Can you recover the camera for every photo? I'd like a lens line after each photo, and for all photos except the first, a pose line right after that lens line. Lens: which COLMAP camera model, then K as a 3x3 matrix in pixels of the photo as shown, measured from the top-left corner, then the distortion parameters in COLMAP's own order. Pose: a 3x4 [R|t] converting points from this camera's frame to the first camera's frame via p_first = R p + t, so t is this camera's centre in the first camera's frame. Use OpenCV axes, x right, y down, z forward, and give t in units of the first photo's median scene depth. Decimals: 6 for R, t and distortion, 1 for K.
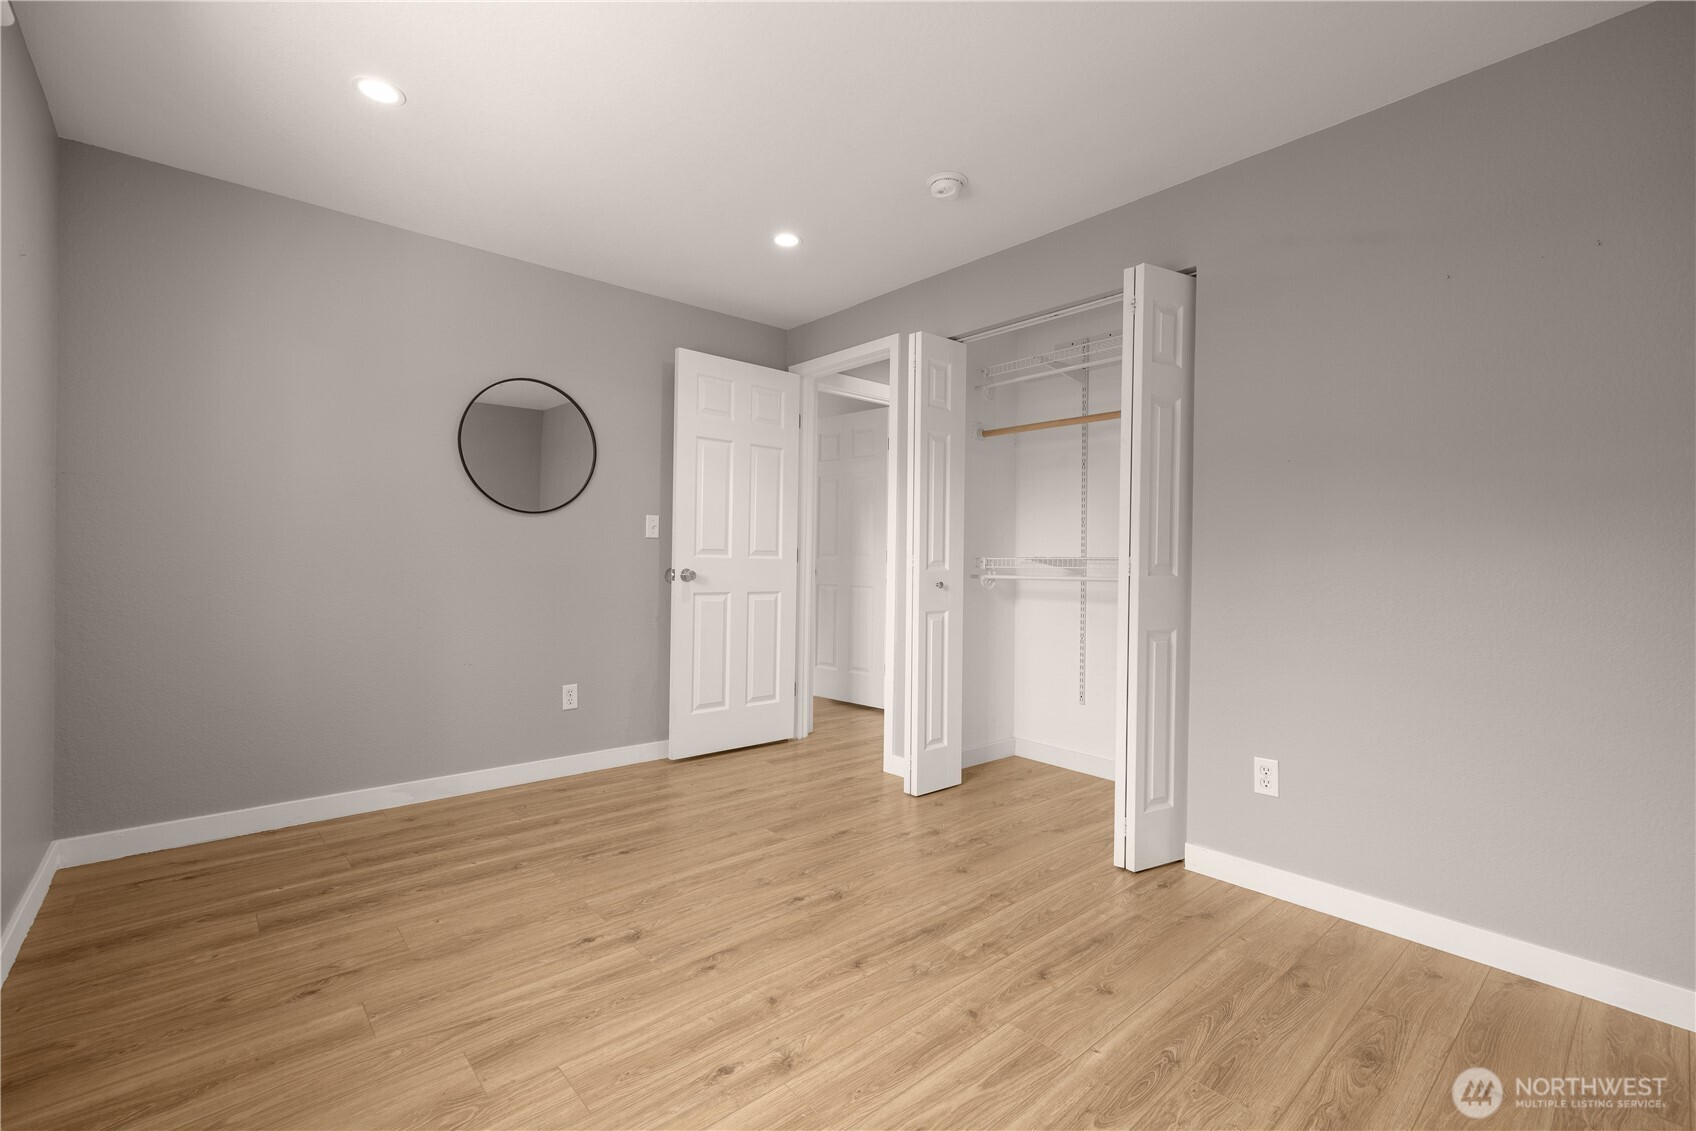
lens RADIAL K [[748.3, 0, 848.0], [0, 748.3, 565.5], [0, 0, 1]] dist [-0.014617, -0.000018]
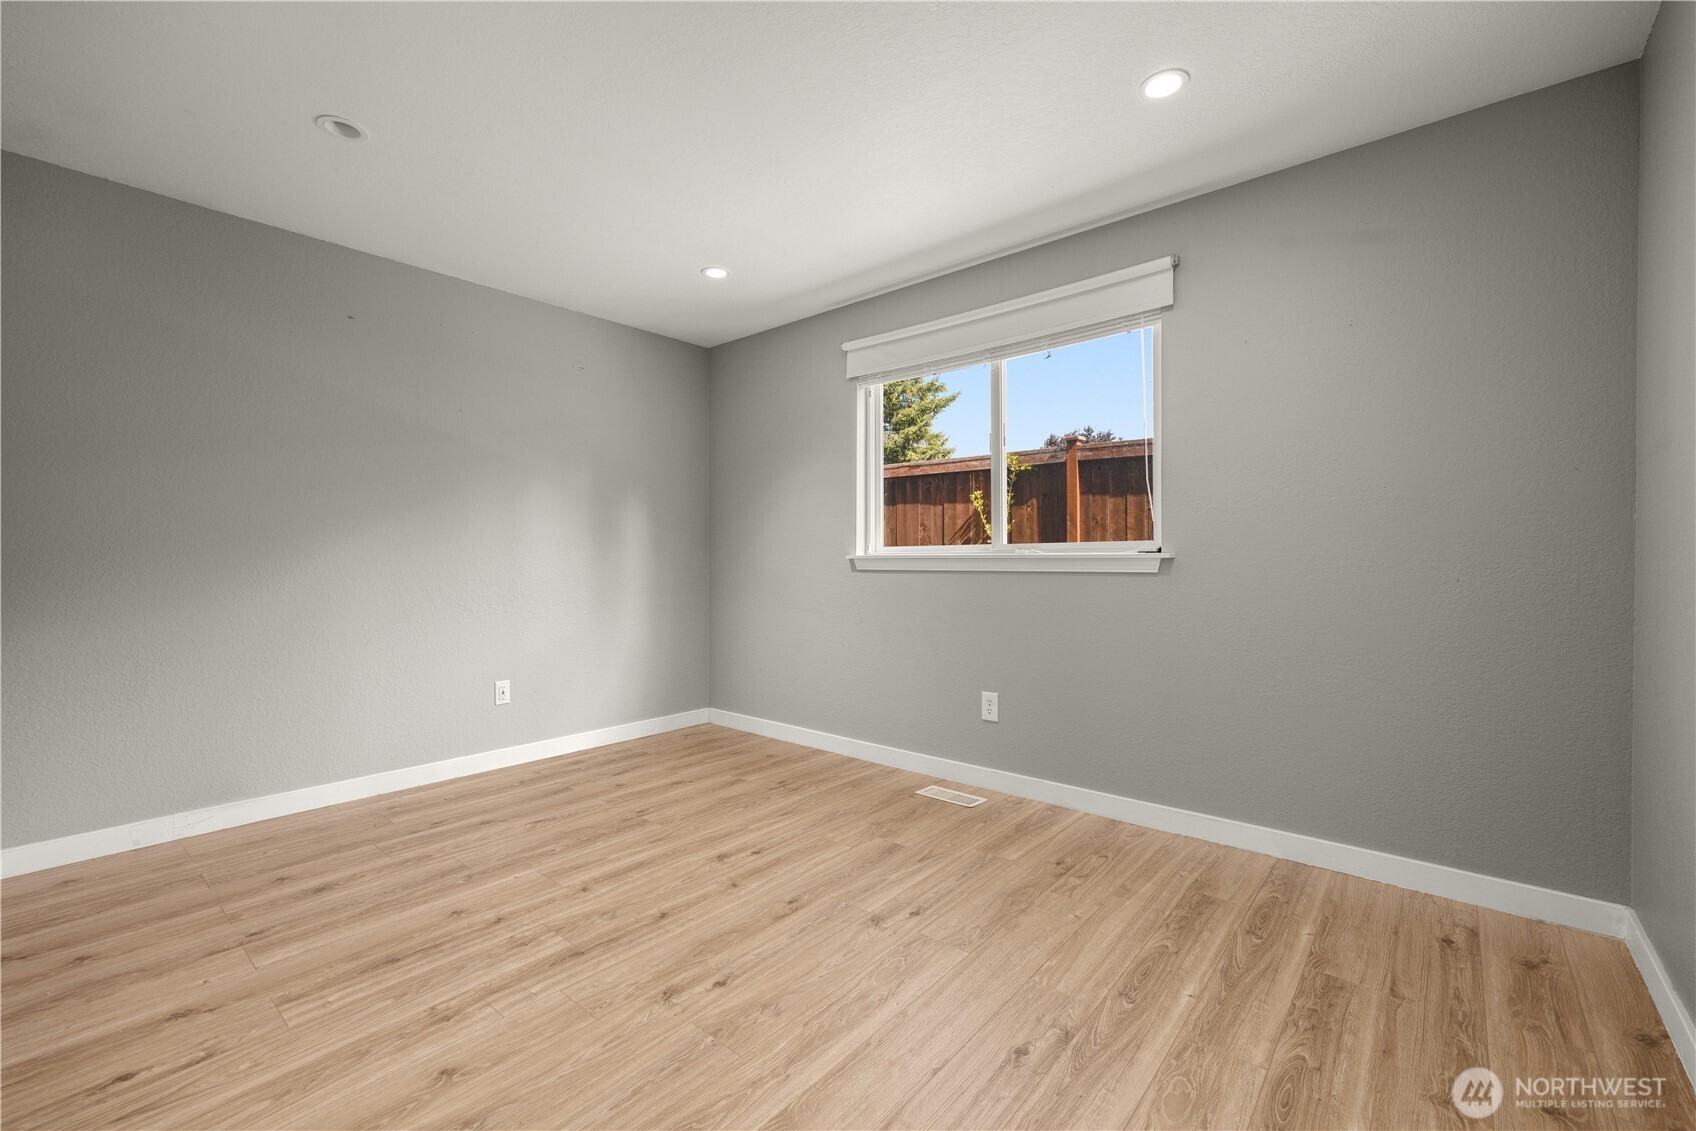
lens RADIAL K [[734.4, 0, 848.0], [0, 734.4, 565.5], [0, 0, 1]] dist [-0.000206, -0.000170]
pose [[-0.990758, -0.012059, -0.135107, -0.103004], [-0.014069, 0.999804, 0.013933, -0.013636], [0.134913, 0.015705, -0.990733, 2.030428]]
